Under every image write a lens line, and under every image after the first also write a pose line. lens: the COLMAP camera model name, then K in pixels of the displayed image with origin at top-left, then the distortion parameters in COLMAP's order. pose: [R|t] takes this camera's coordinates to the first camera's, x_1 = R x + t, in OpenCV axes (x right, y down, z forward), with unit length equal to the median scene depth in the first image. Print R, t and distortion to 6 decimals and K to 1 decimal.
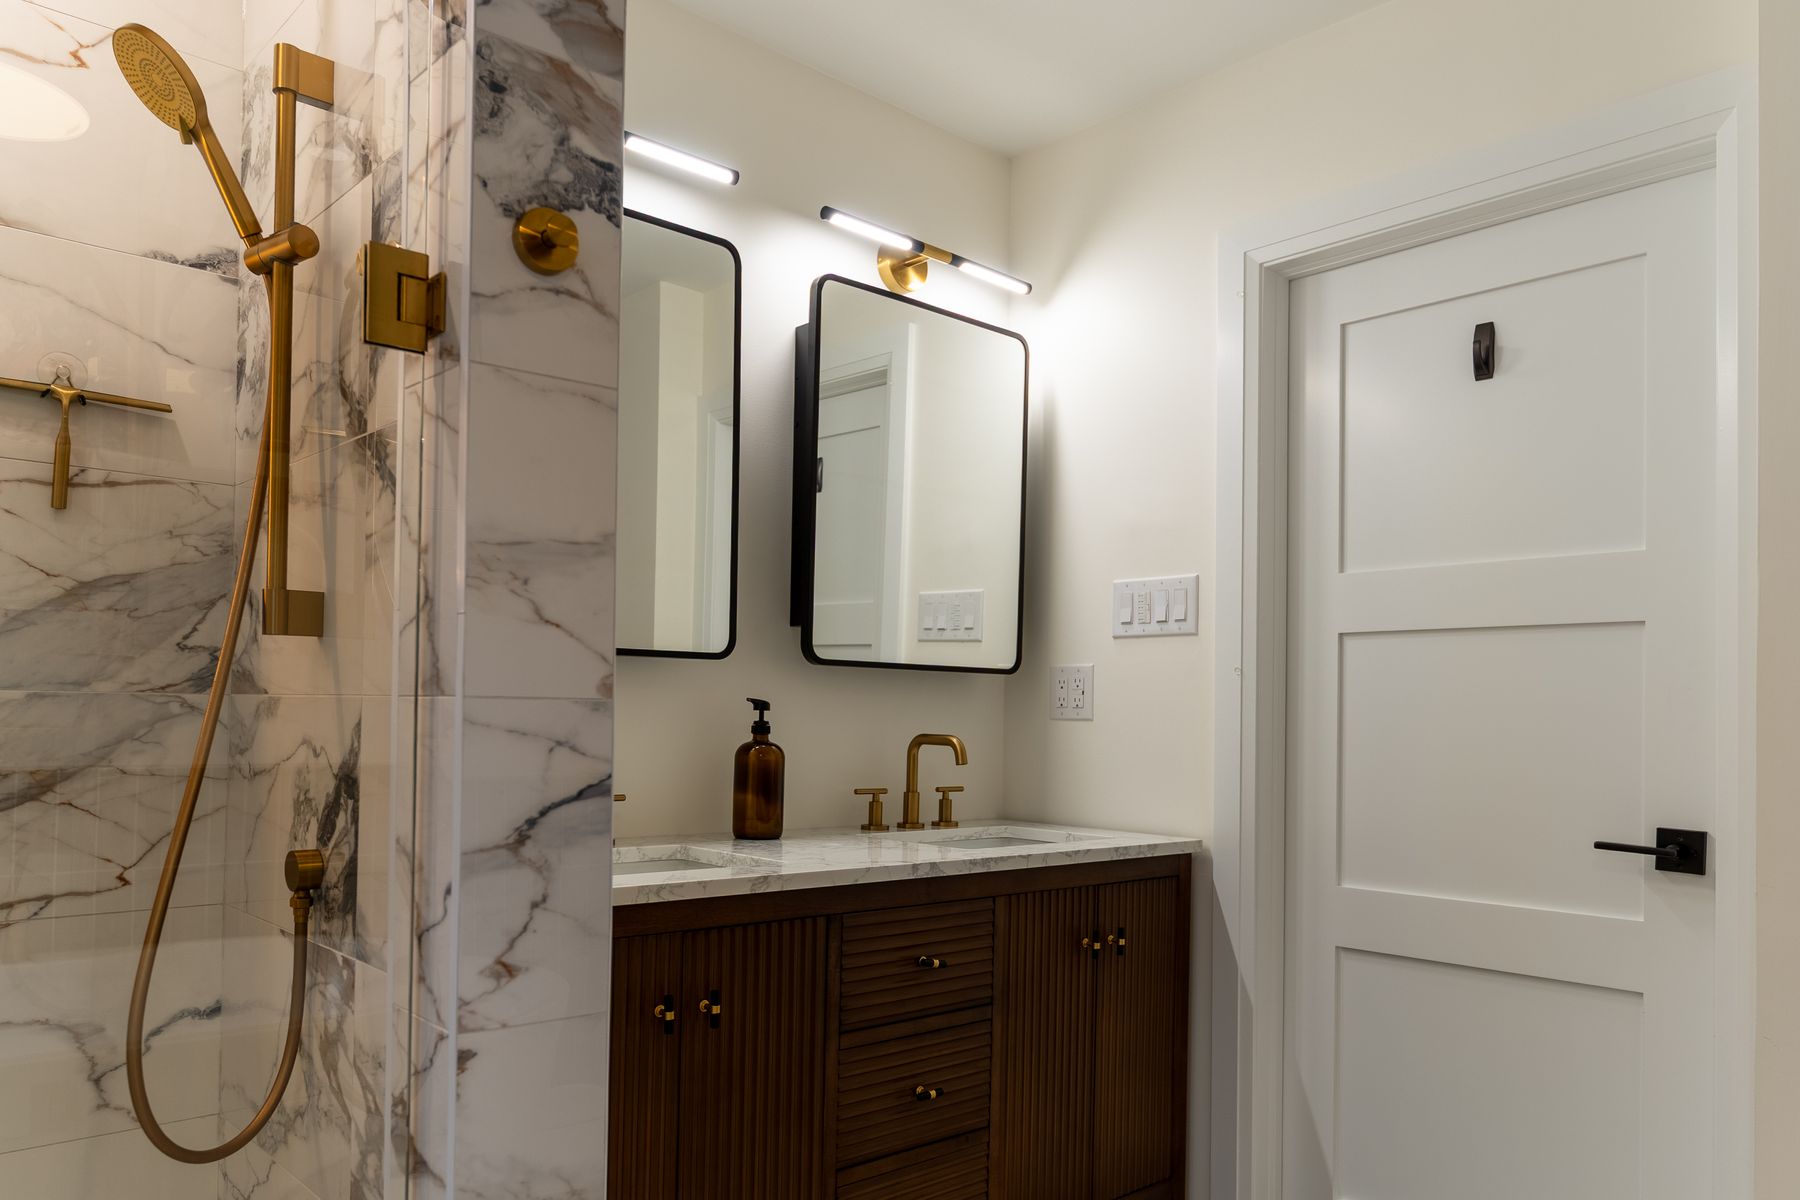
lens RADIAL K [[1251.2, 0, 919.2], [0, 1251.2, 696.3], [0, 0, 1]] dist [-0.006156, 0.000283]
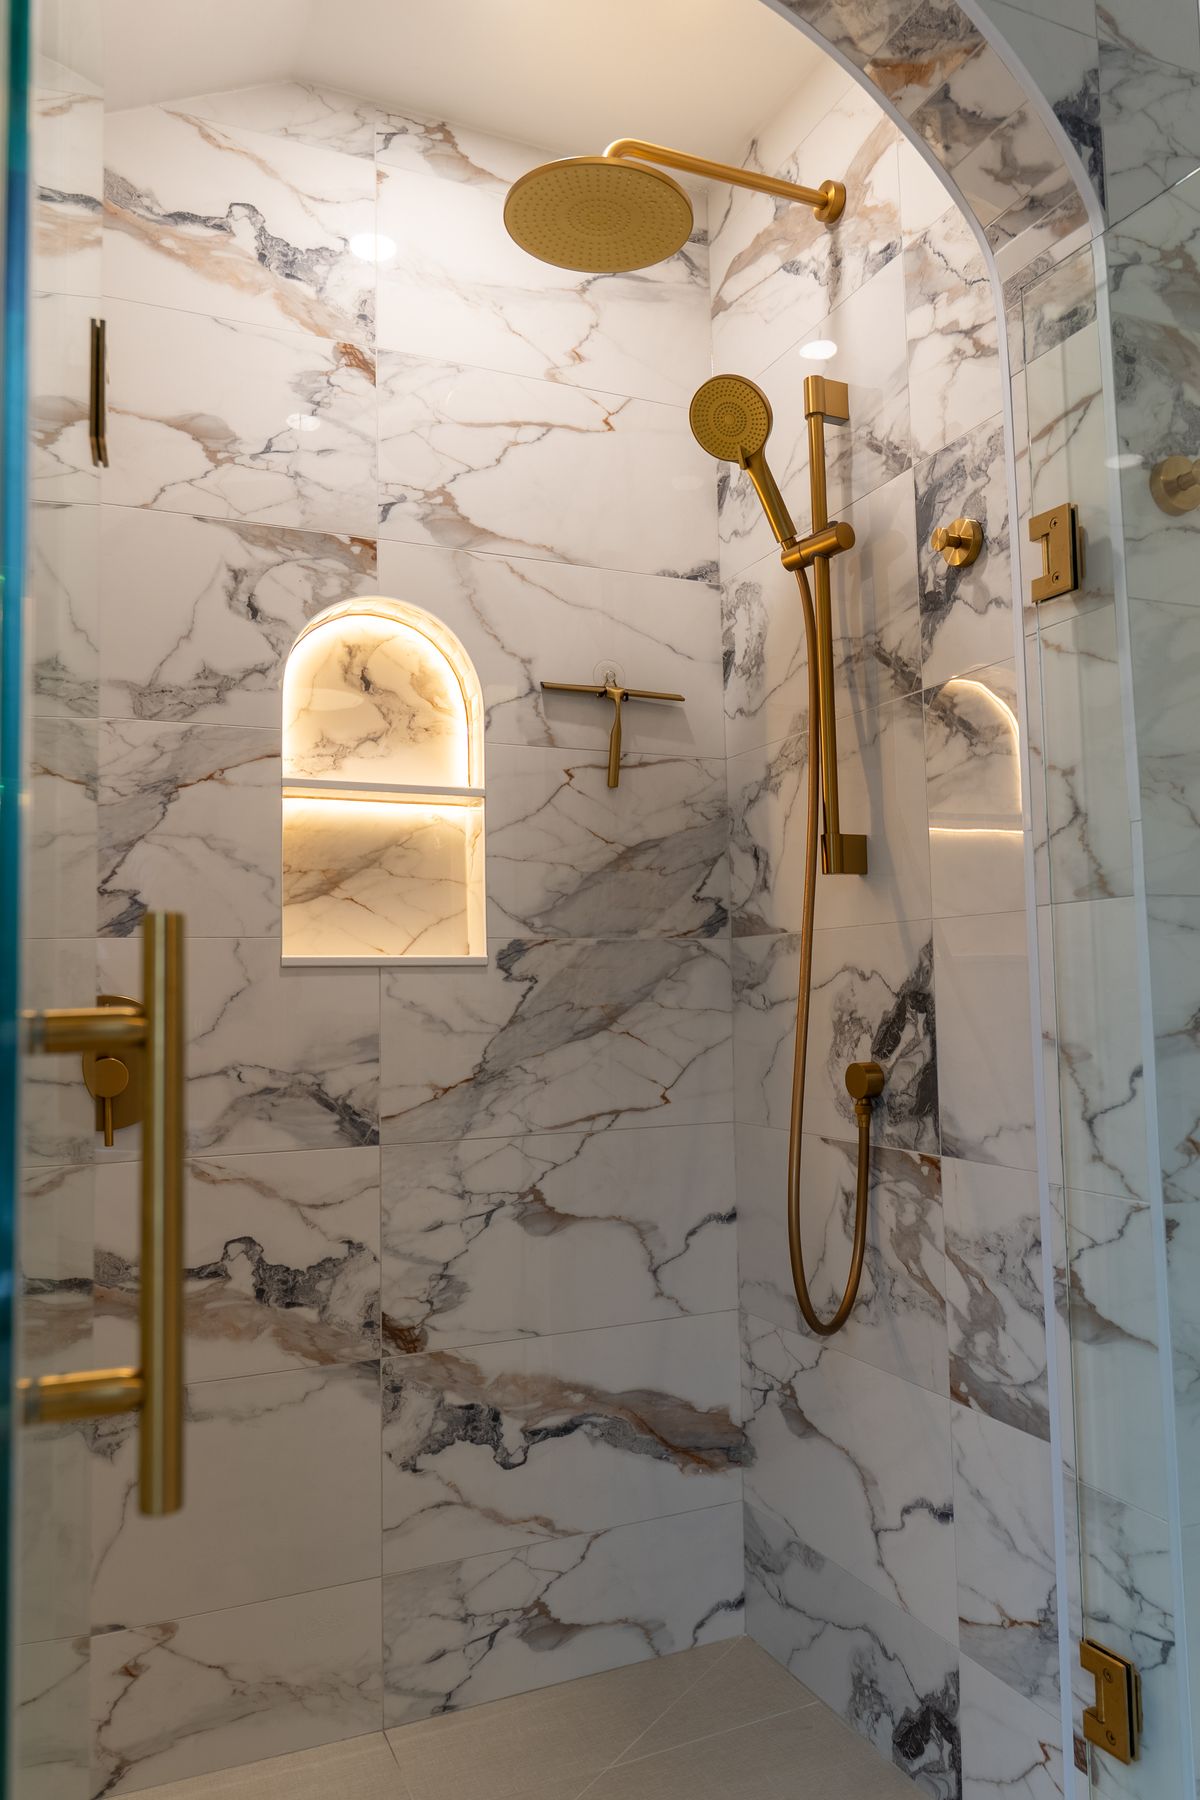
lens RADIAL K [[1234.9, 0, 600.0], [0, 1234.9, 900.0], [0, 0, 1]] dist [-0.009342, 0.003115]
pose [[0.945398, -0.060847, -0.320187, -0.342796], [0.039870, 0.996631, -0.071674, 0.046003], [0.323470, 0.054995, 0.944639, -0.135585]]
